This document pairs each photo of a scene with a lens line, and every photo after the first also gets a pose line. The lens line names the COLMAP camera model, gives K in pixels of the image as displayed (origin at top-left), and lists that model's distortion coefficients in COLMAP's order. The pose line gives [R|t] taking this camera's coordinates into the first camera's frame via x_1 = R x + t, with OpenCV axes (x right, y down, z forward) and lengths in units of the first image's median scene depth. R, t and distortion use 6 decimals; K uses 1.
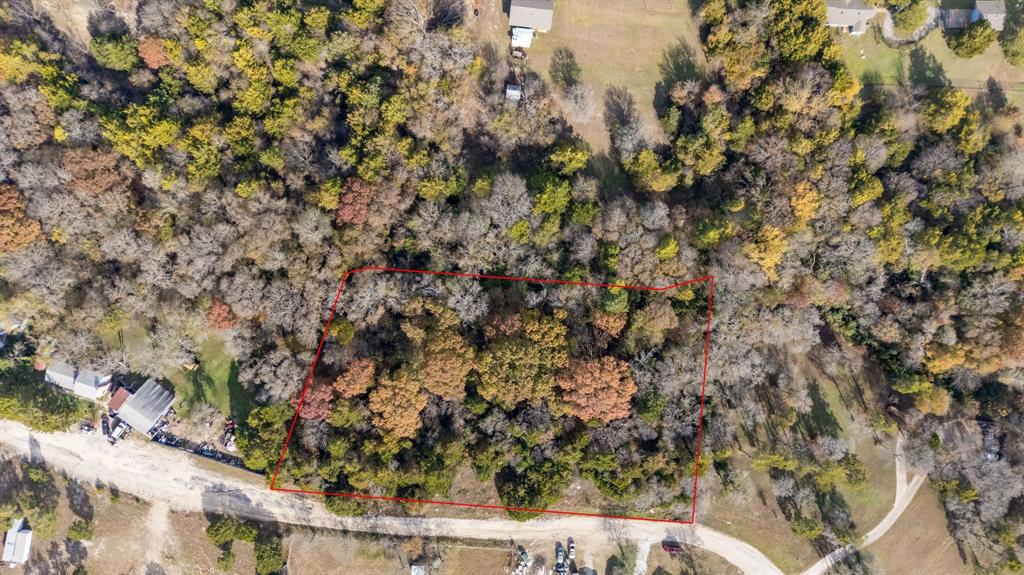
lens RADIAL K [[746.9, 0, 512.0], [0, 746.9, 287.5], [0, 0, 1]] dist [0.088237, -0.094717]
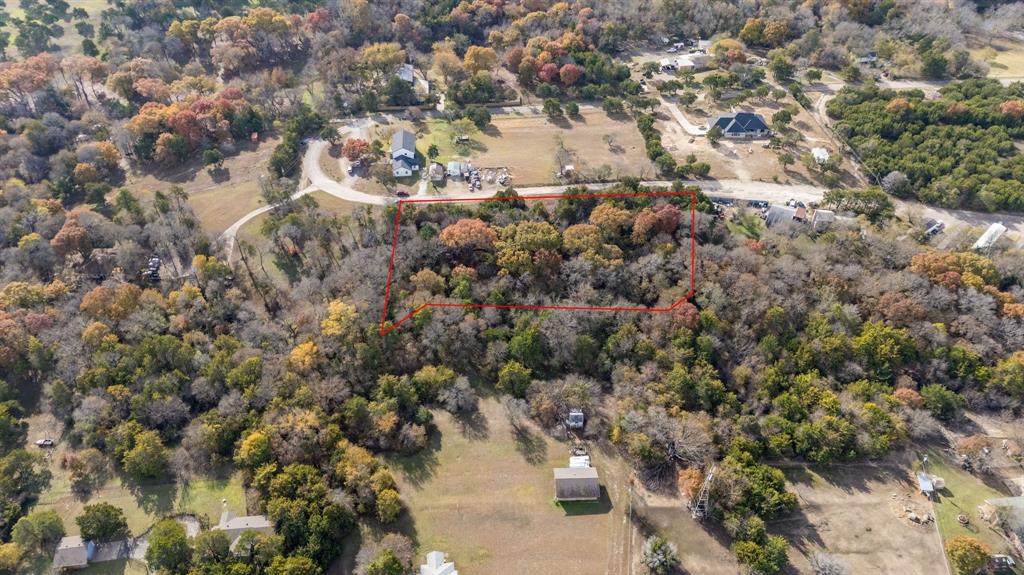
lens RADIAL K [[746.9, 0, 512.0], [0, 746.9, 287.5], [0, 0, 1]] dist [0.088237, -0.094717]
pose [[-0.987999, 0.081392, -0.131278, 0.212322], [-0.151807, -0.668574, 0.727986, -0.878663], [-0.028517, 0.739178, 0.672906, 0.159197]]
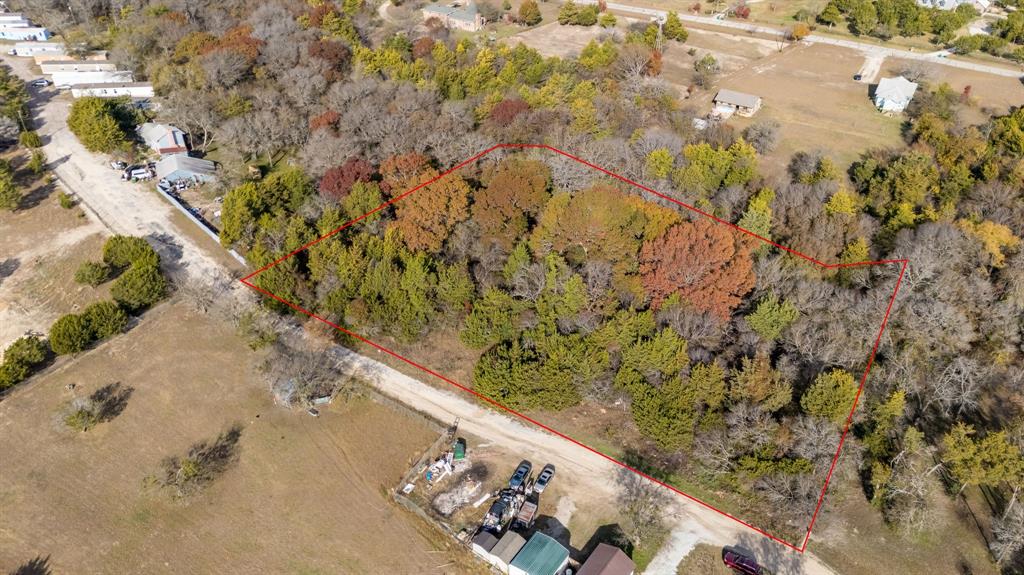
lens RADIAL K [[746.9, 0, 512.0], [0, 746.9, 287.5], [0, 0, 1]] dist [0.088237, -0.094717]
pose [[0.880439, 0.267162, -0.391728, 0.229033], [-0.474148, 0.490527, -0.731141, 0.679148], [-0.003180, 0.829462, 0.558554, 0.616284]]
